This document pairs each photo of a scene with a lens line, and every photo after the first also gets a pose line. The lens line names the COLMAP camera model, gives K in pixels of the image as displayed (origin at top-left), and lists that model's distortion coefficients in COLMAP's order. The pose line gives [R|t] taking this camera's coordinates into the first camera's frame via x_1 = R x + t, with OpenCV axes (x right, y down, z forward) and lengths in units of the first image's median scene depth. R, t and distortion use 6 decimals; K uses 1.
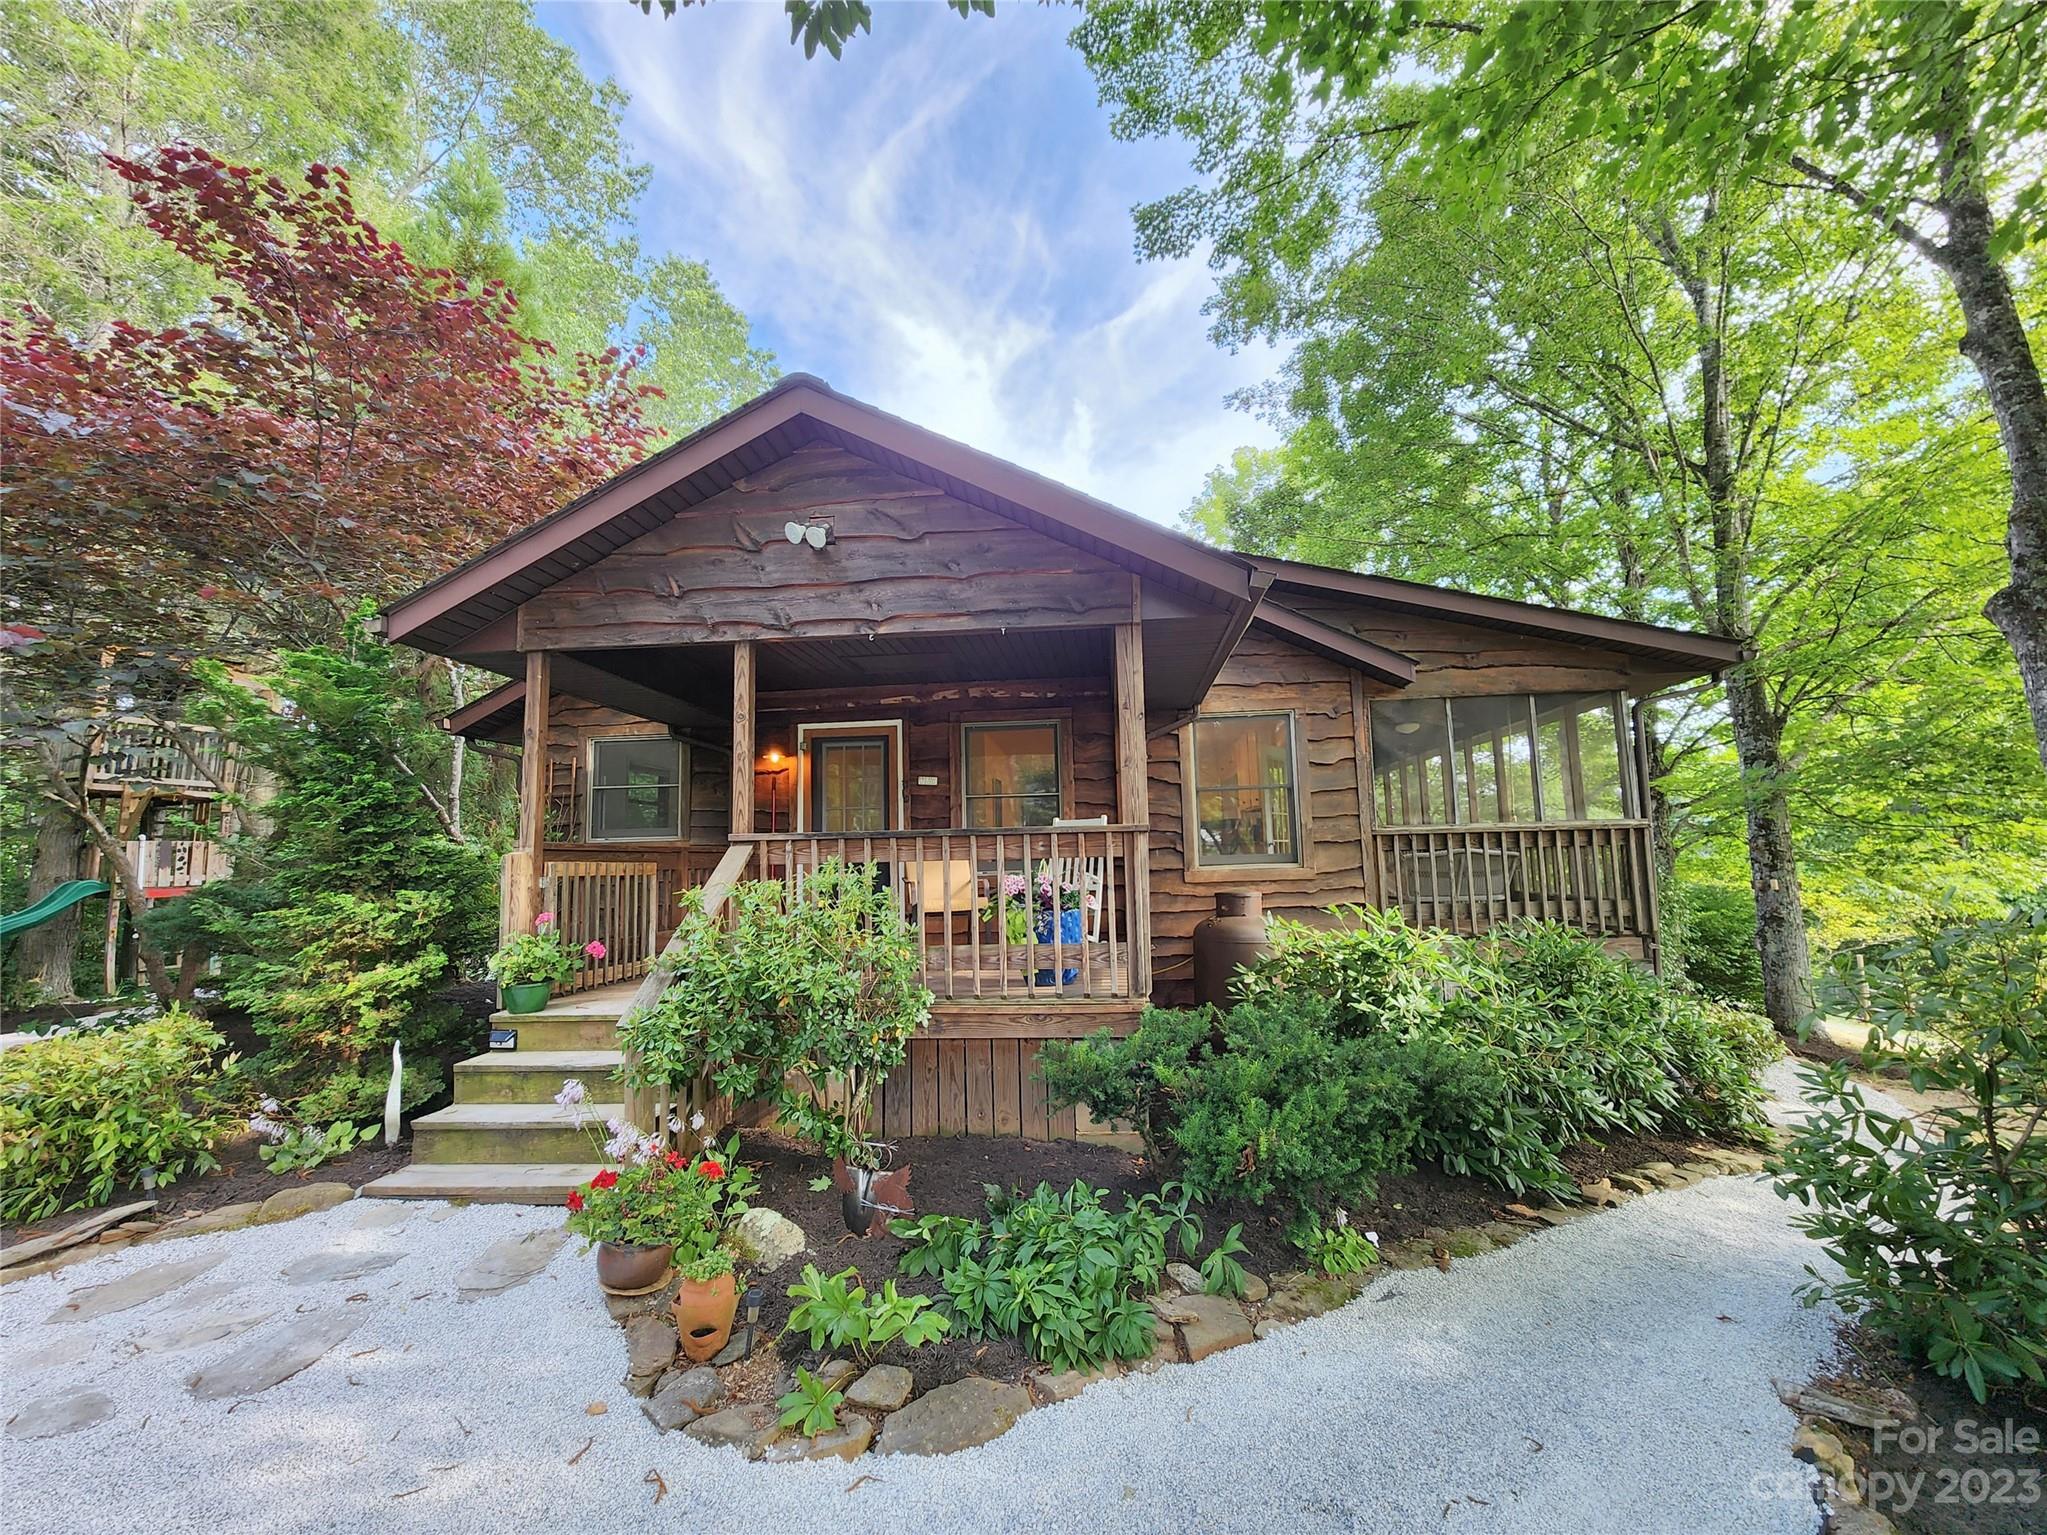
lens RADIAL K [[883.7, 0, 1023.5], [0, 883.7, 767.5], [0, 0, 1]] dist [-0.001006, -0.000118]
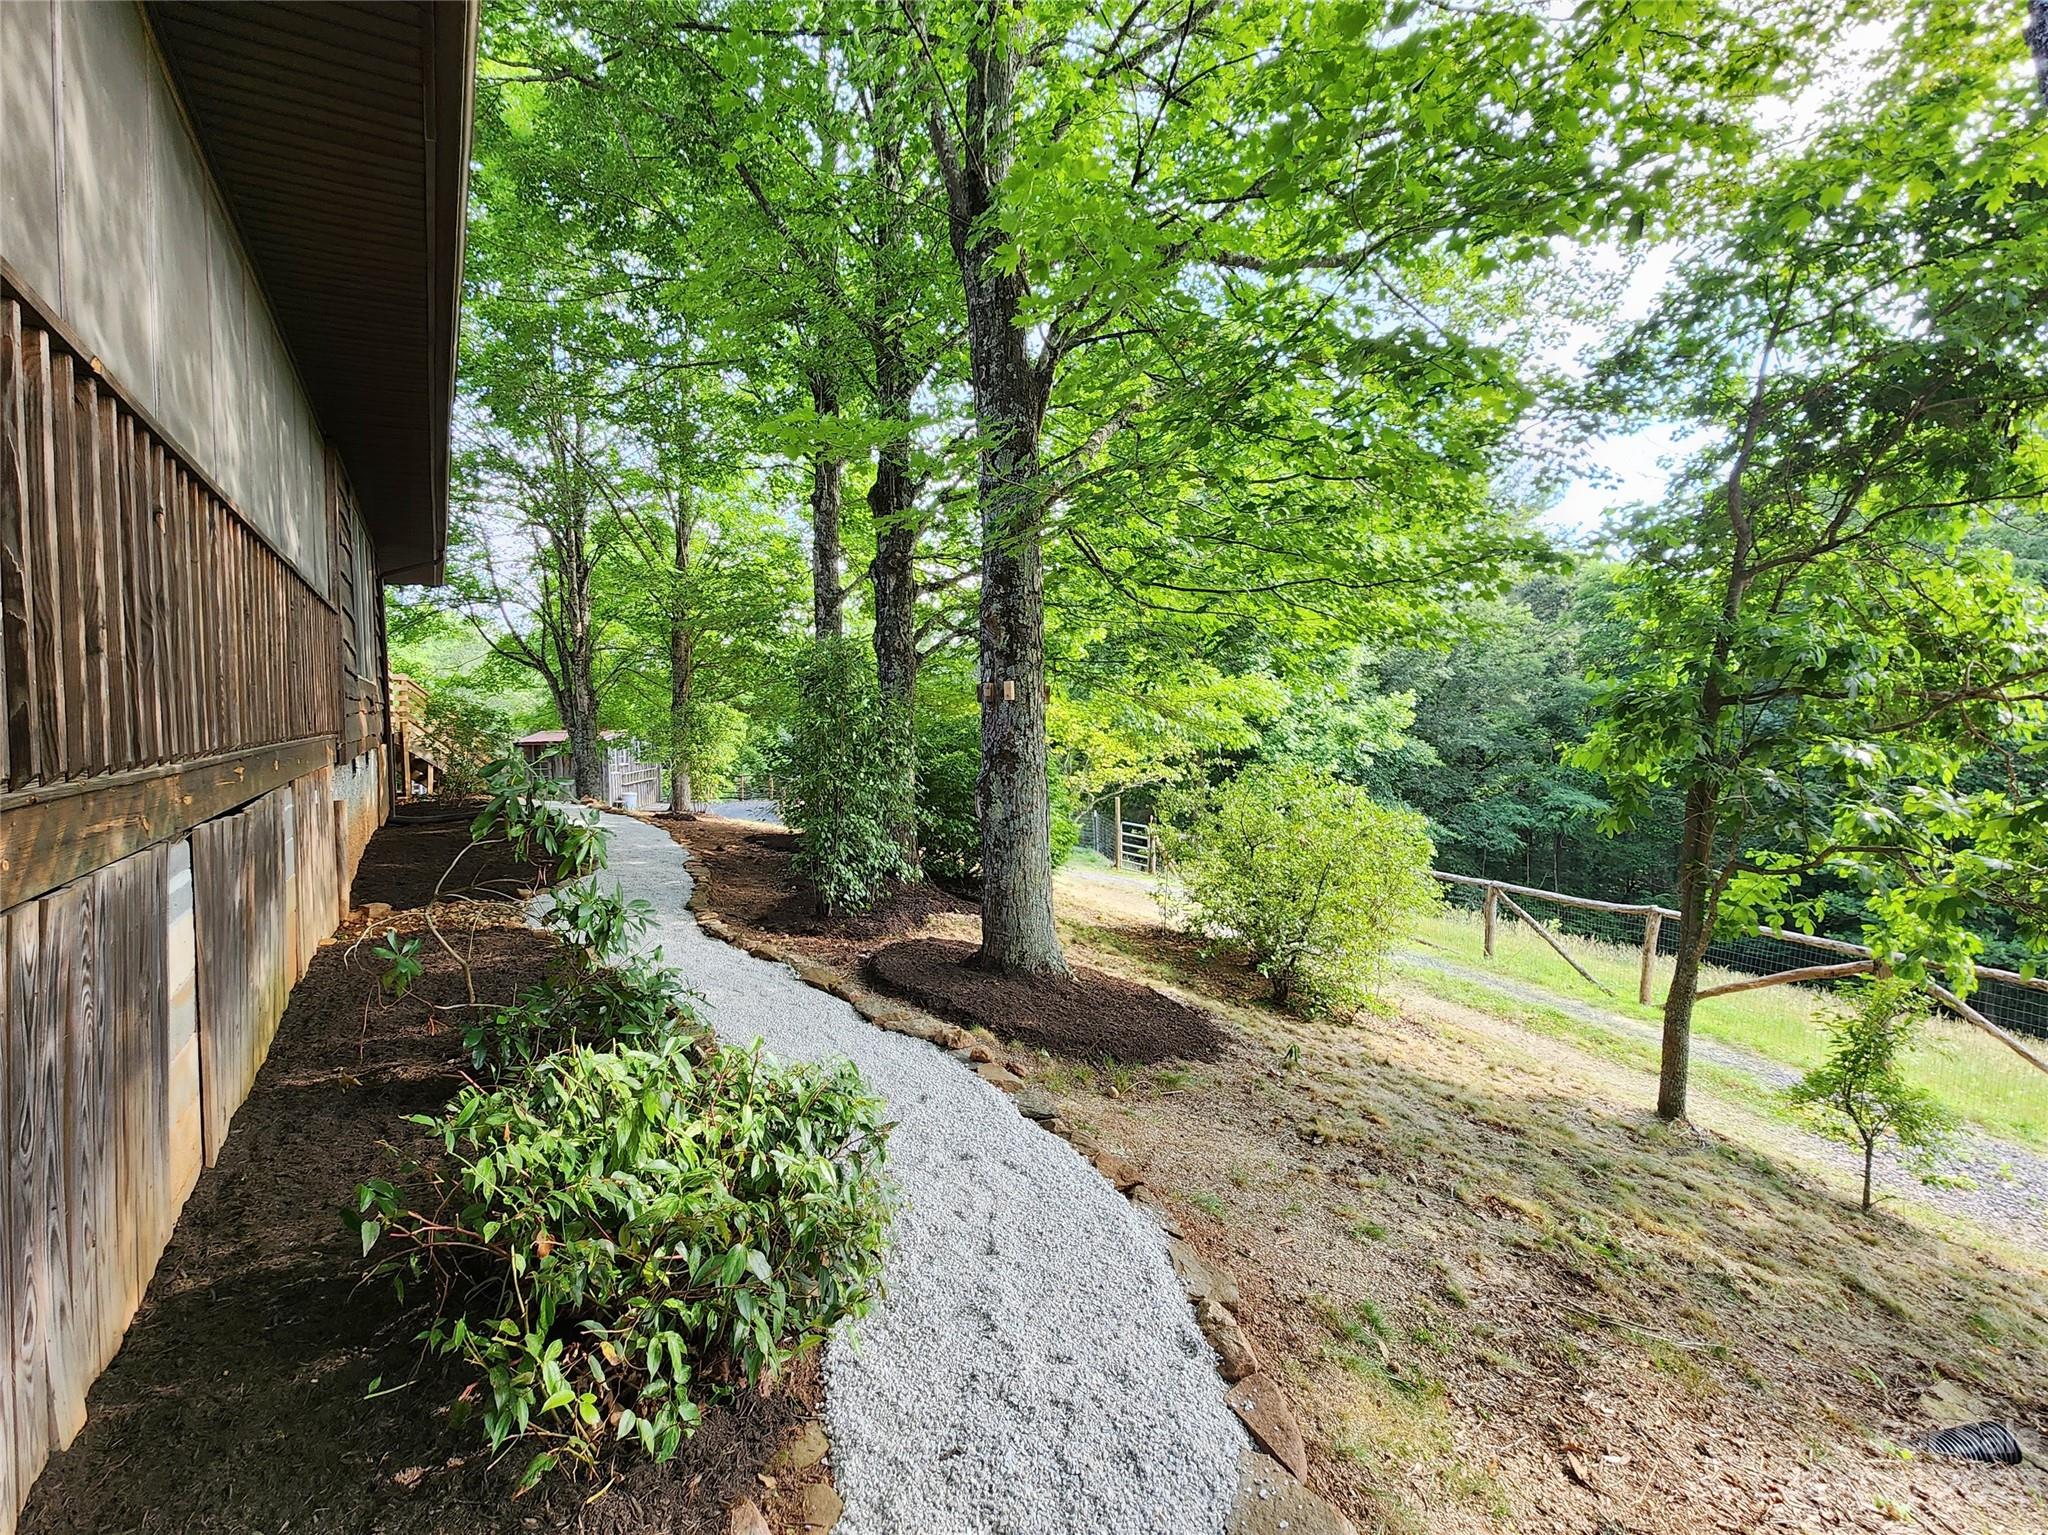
lens RADIAL K [[884.1, 0, 1024.0], [0, 884.1, 767.5], [0, 0, 1]] dist [-0.001006, -0.000118]
pose [[0.798498, -0.030246, 0.601238, 0.512851], [-0.065636, 0.988409, 0.136894, 0.099389], [-0.598409, -0.148773, 0.787257, 0.547311]]
